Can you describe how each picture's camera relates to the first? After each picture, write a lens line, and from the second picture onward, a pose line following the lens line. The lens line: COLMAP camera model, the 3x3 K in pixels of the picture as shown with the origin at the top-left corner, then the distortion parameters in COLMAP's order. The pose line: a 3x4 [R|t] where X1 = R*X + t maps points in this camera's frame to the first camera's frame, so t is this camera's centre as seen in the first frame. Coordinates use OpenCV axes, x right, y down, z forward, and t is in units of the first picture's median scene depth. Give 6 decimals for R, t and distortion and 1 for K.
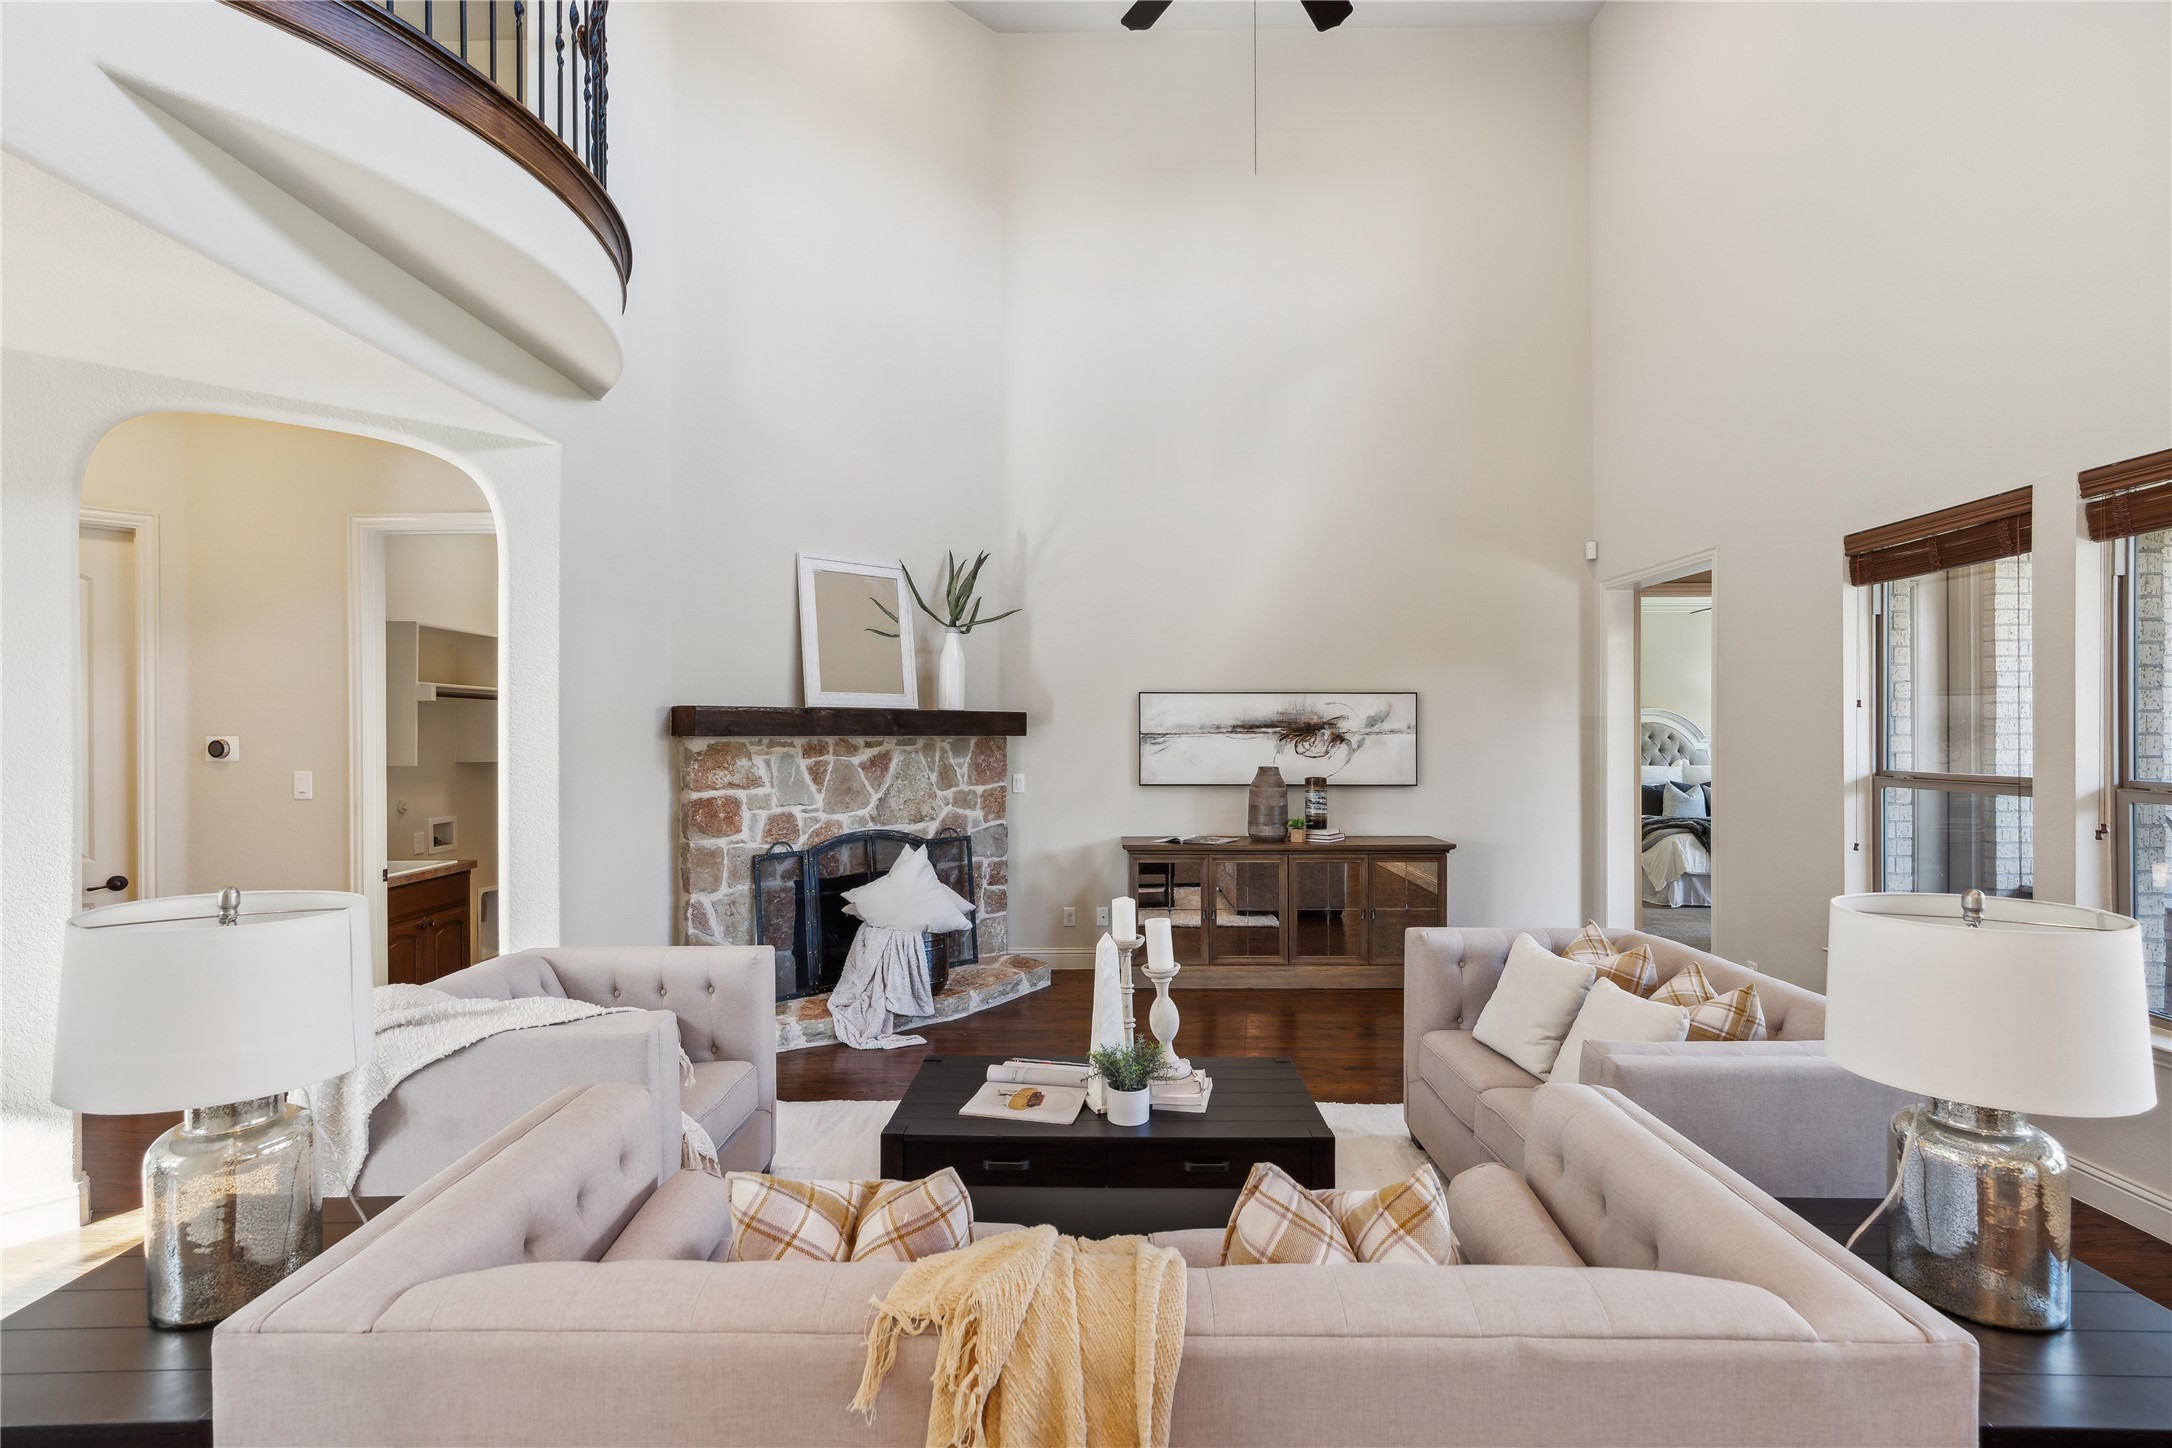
lens RADIAL K [[1003.2, 0, 1097.9], [0, 1003.2, 737.5], [0, 0, 1]] dist [-0.008347, 0.003841]
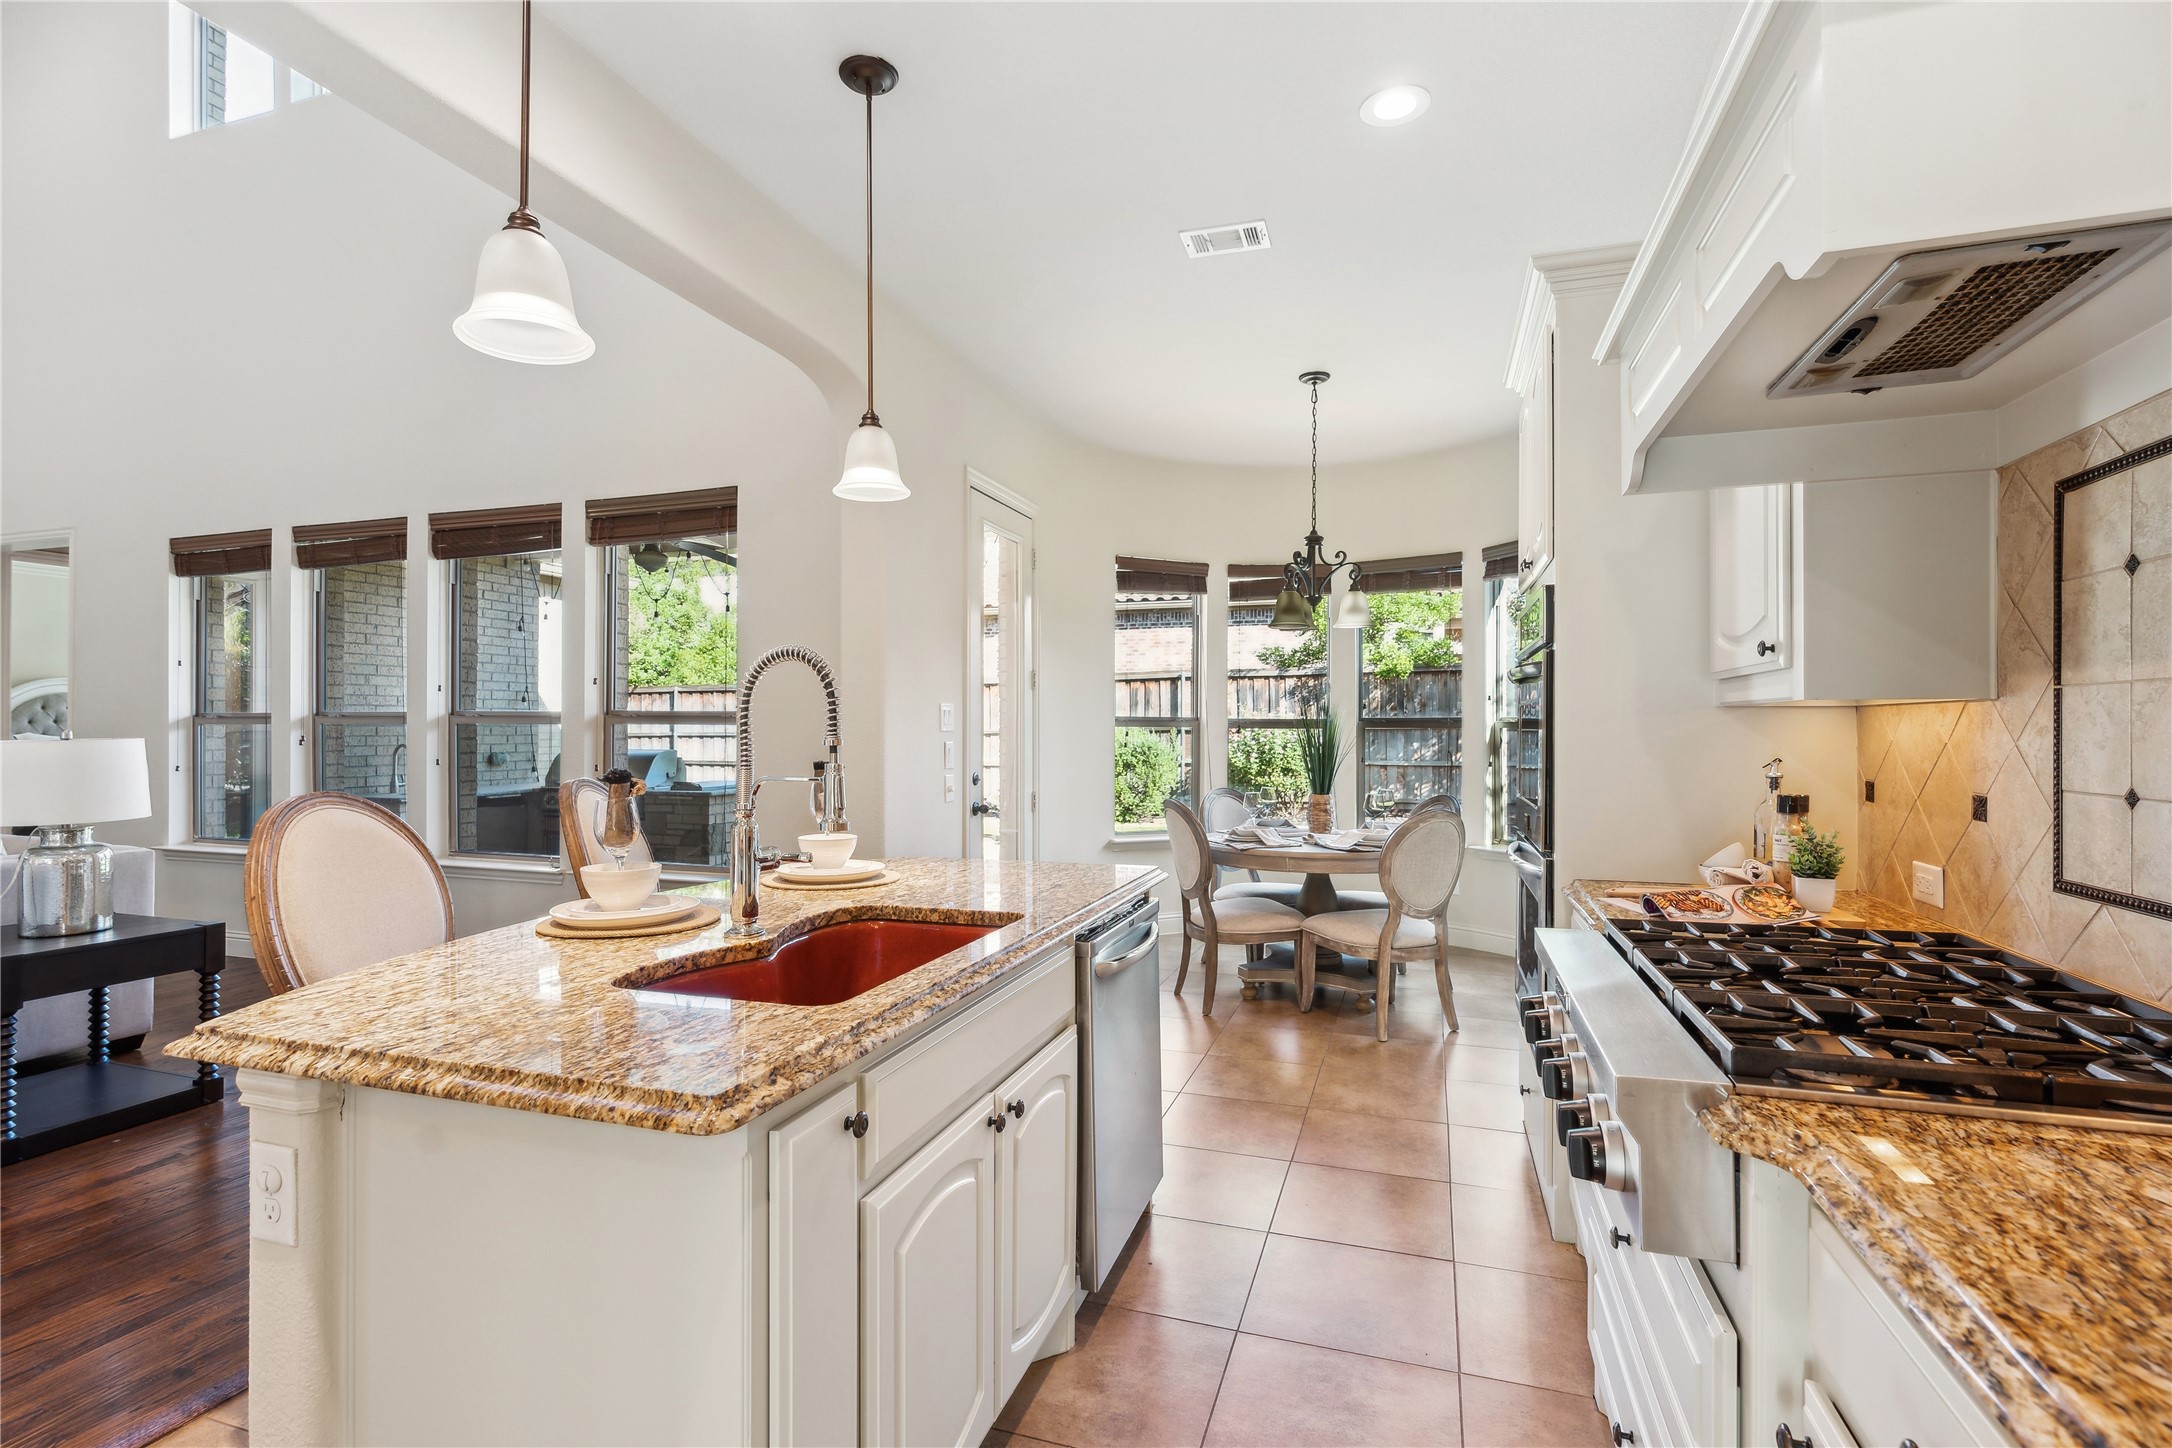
lens RADIAL K [[1003.2, 0, 1130.0], [0, 1003.2, 724.5], [0, 0, 1]] dist [-0.008347, 0.003841]
pose [[0.289197, 0.006929, 0.957244, -0.110672], [0.002490, 0.999965, -0.007990, 0.042864], [-0.957266, 0.004694, 0.289170, -0.424123]]
